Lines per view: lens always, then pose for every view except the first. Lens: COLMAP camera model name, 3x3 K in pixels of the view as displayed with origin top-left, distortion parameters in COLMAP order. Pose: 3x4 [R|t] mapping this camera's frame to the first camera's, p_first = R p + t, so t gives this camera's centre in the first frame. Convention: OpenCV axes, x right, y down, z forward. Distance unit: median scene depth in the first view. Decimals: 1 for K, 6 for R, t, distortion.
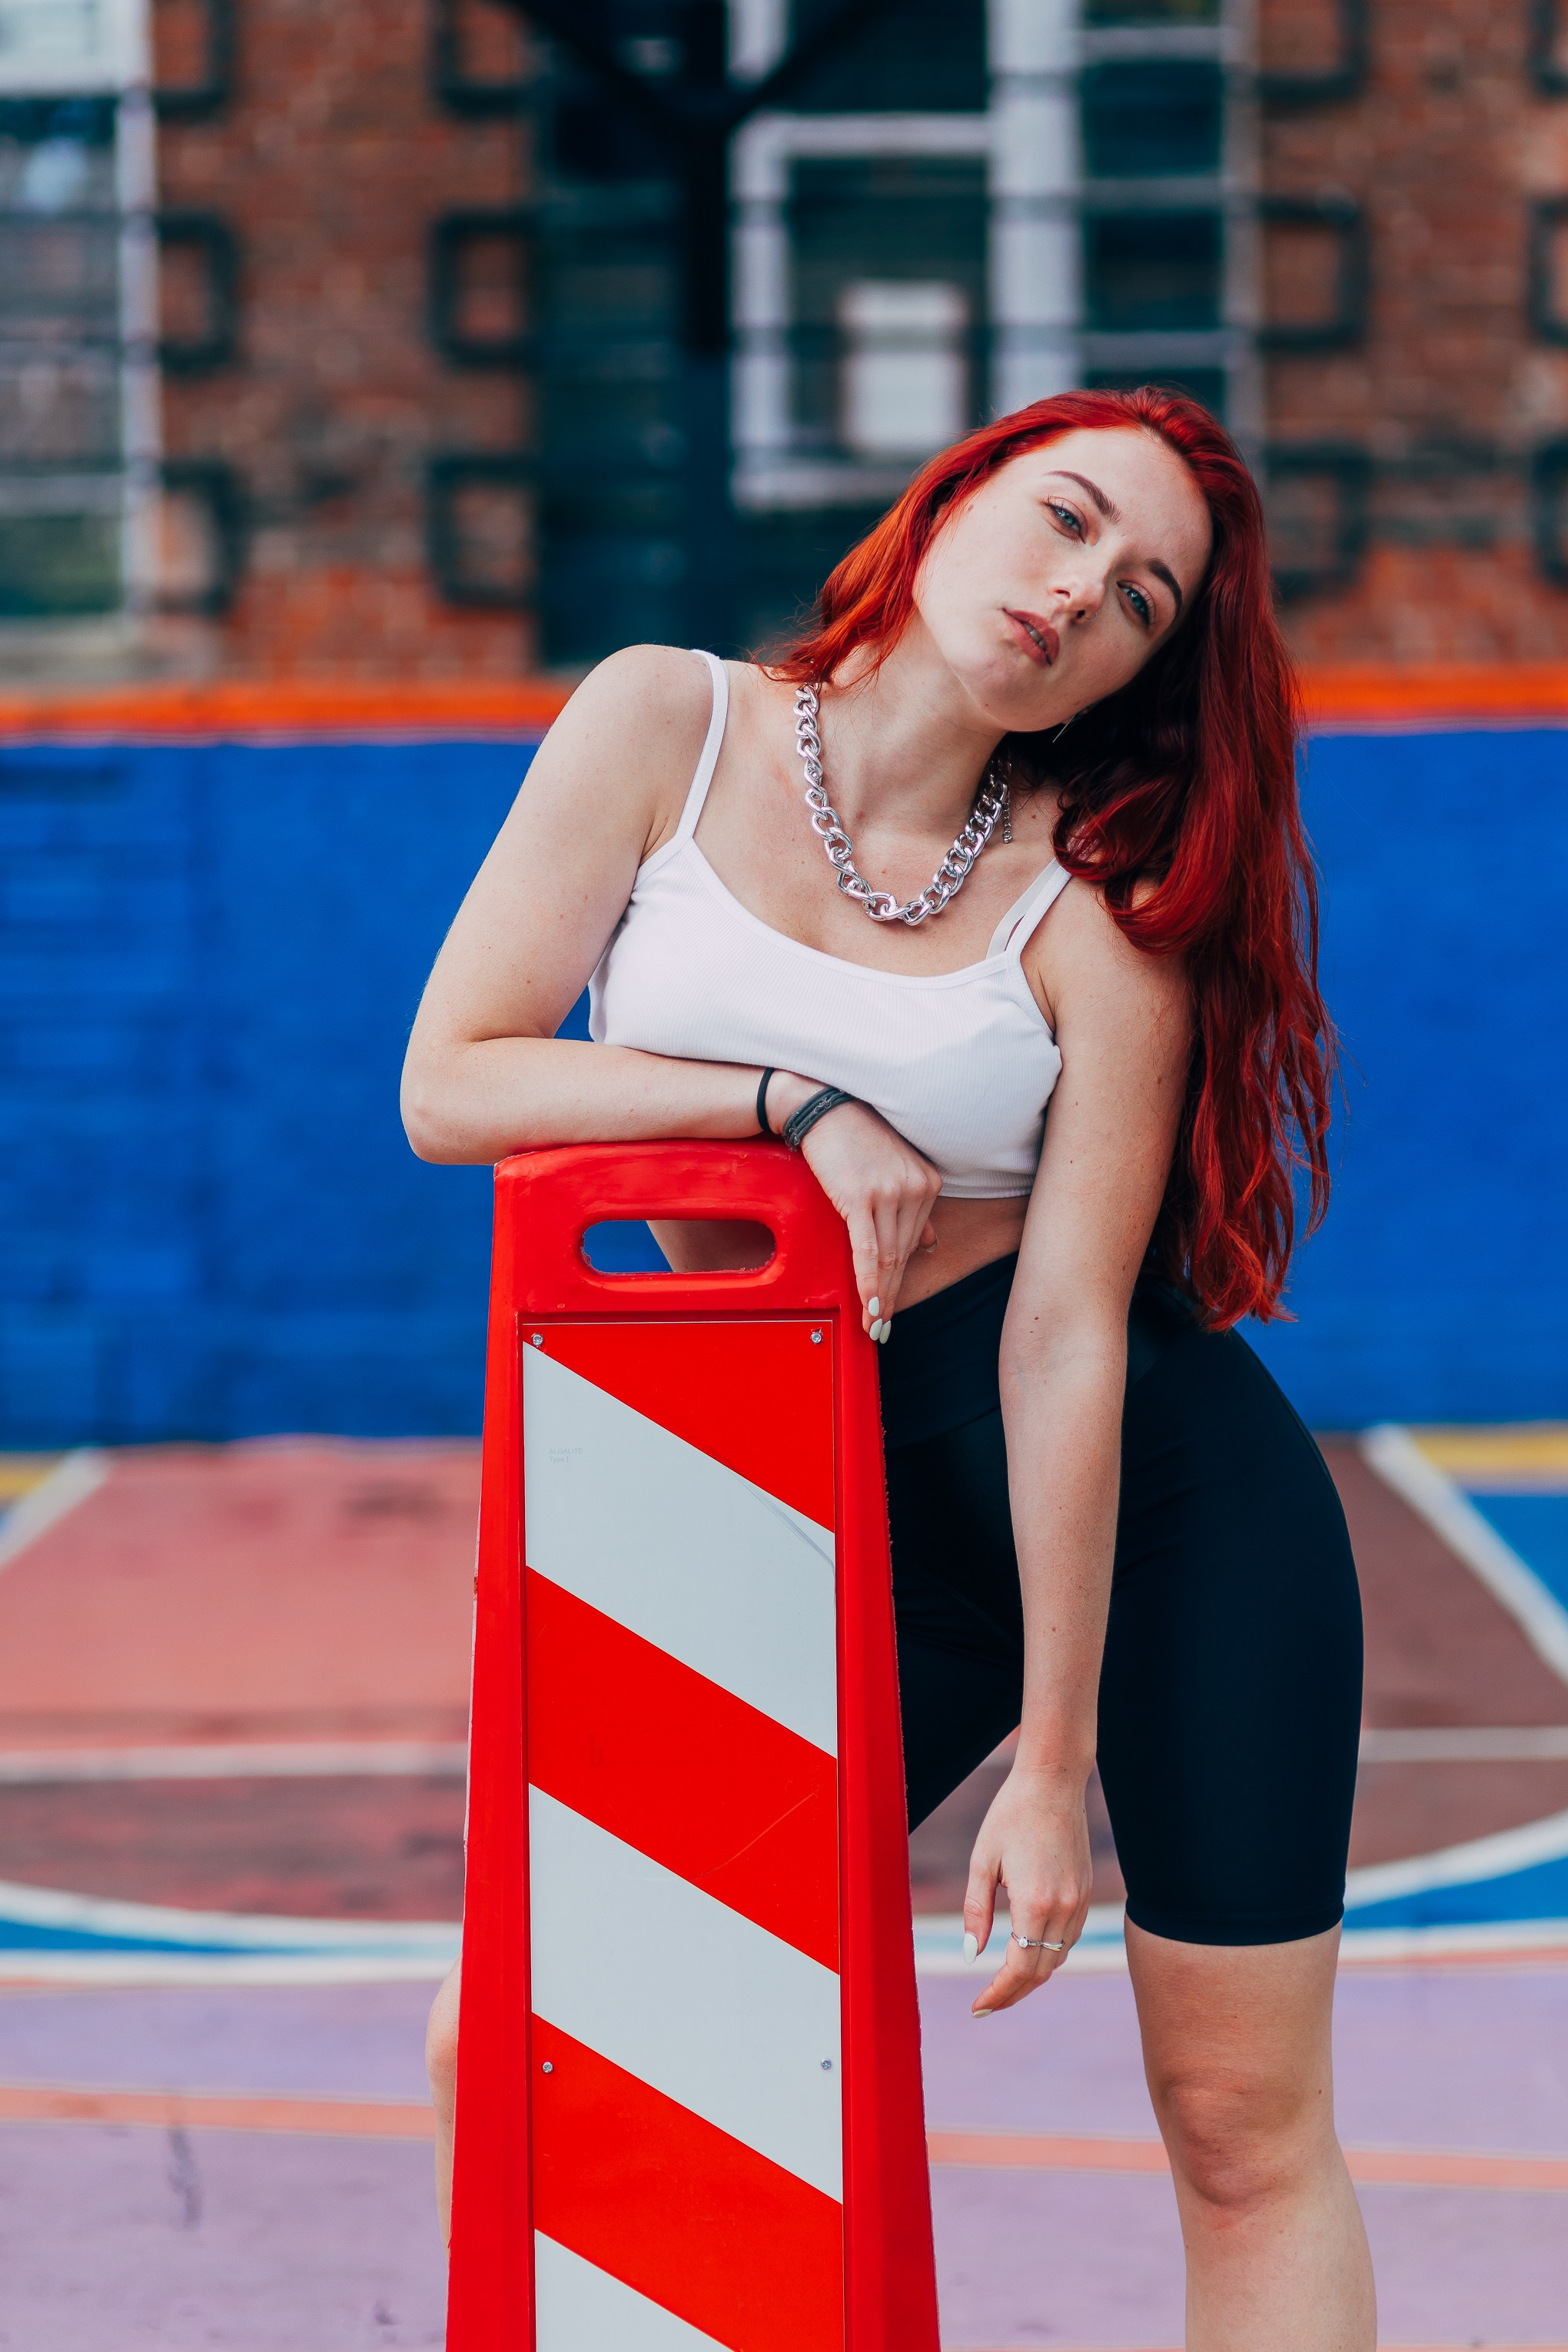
lens RADIAL K [[5666.8, 0, 800.3], [0, 5666.8, 1238.5], [0, 0, 1]] dist [-0.079970, 0.000000]
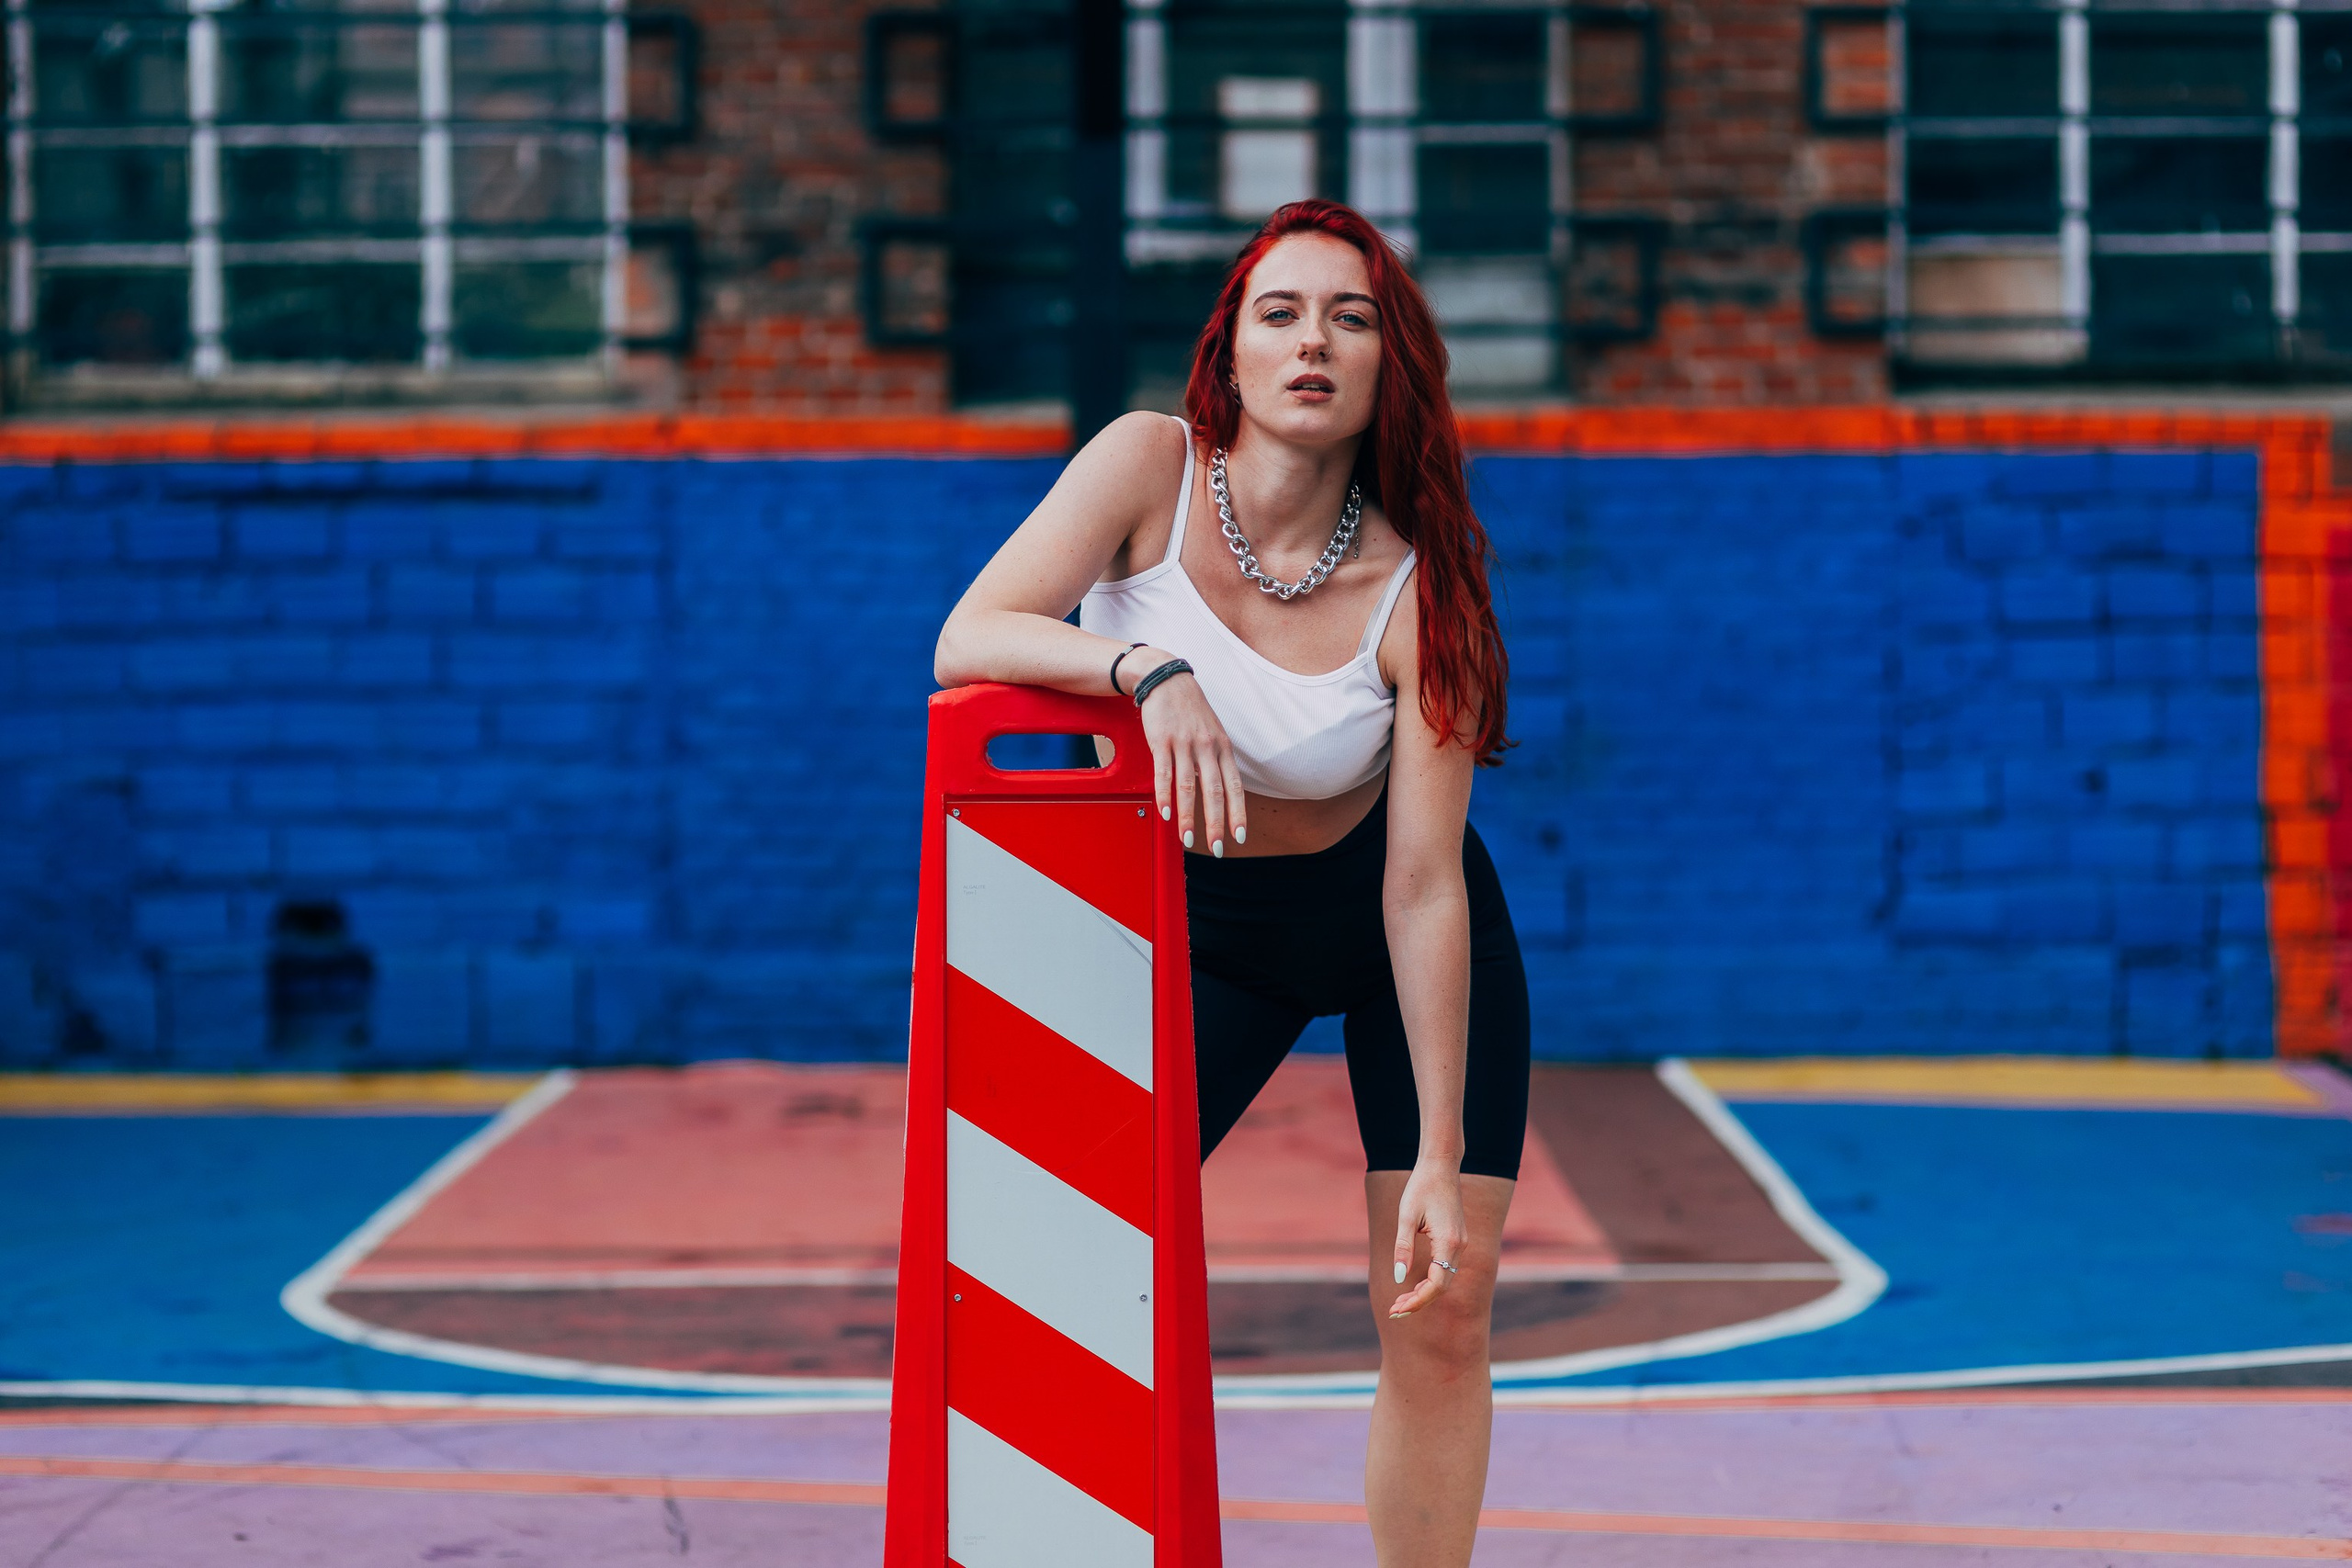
lens RADIAL K [[5666.2, 0, 1221.5], [0, 5666.2, 822.7], [0, 0, 1]] dist [-0.079970, 0.000000]
pose [[0.999964, 0.008049, 0.002594, 0.009625], [-0.007966, 0.999501, -0.030564, 0.031156], [-0.002838, 0.030542, 0.999529, -0.239948]]
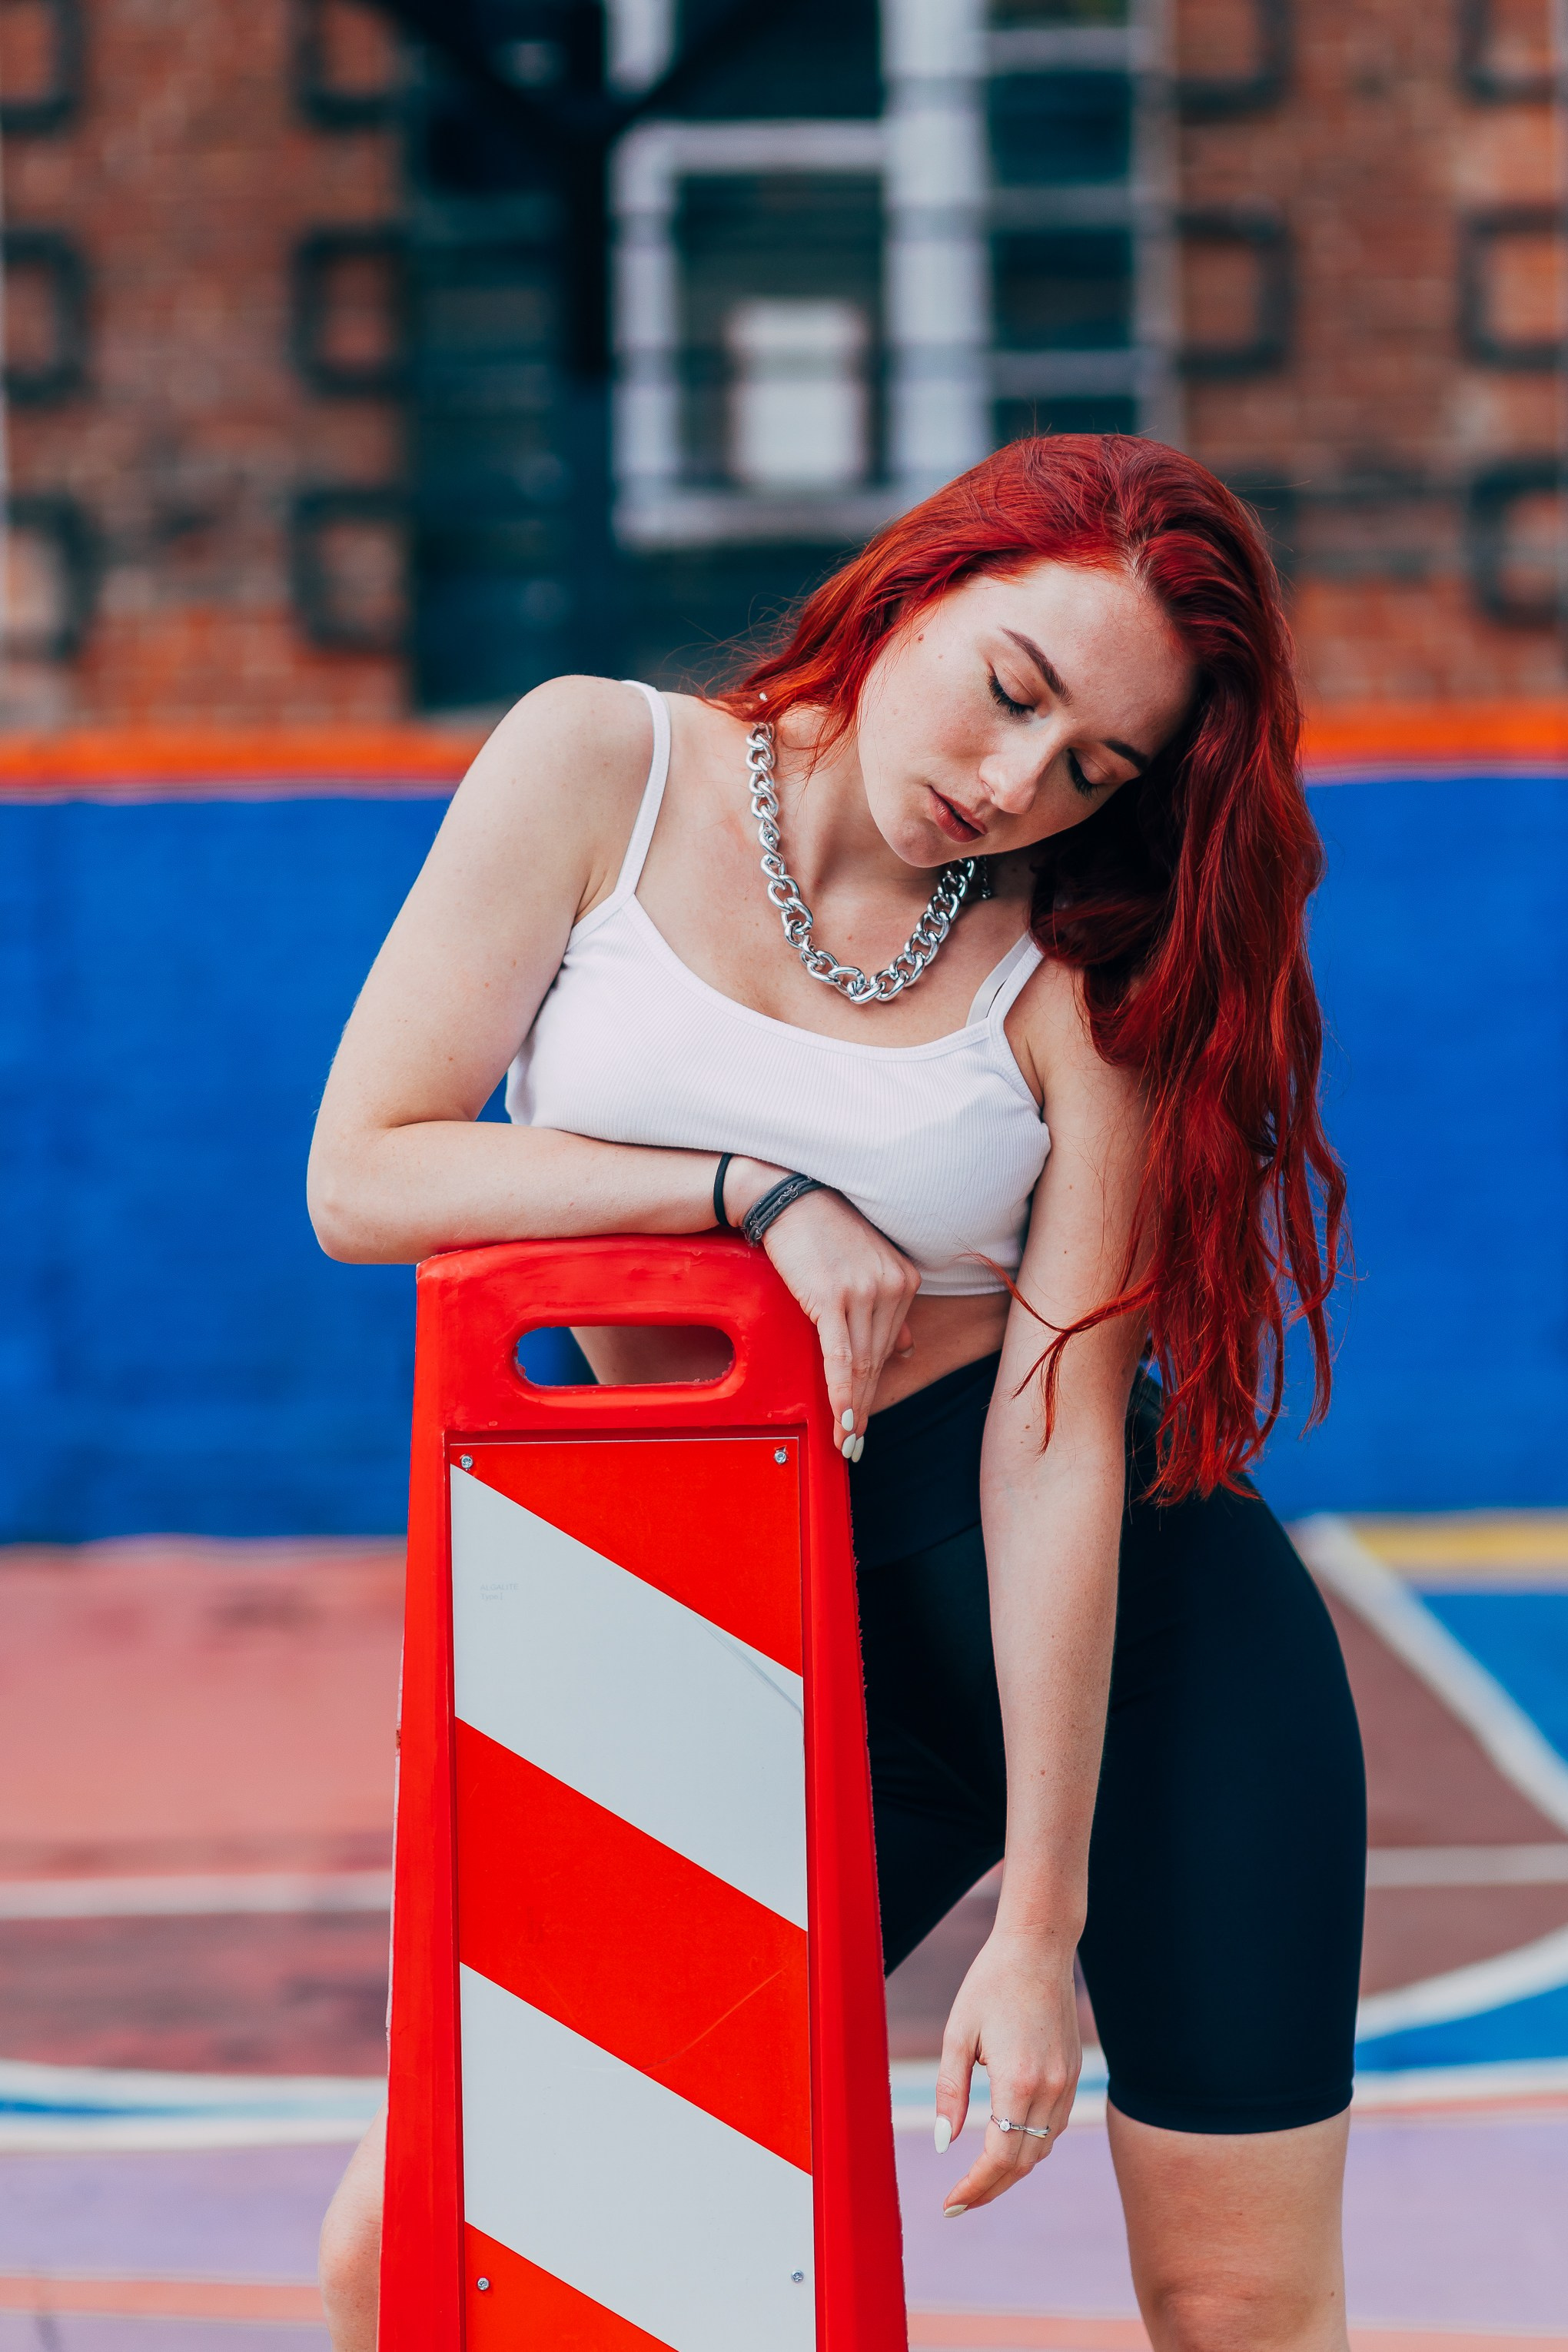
lens RADIAL K [[5911.1, 0, 794.0], [0, 5911.1, 1174.3], [0, 0, 1]] dist [-0.077501, 0.000000]
pose [[0.999730, -0.007172, 0.022100, -0.007194], [0.007685, 0.999701, -0.023214, -0.002478], [-0.021927, 0.023378, 0.999486, 0.034663]]
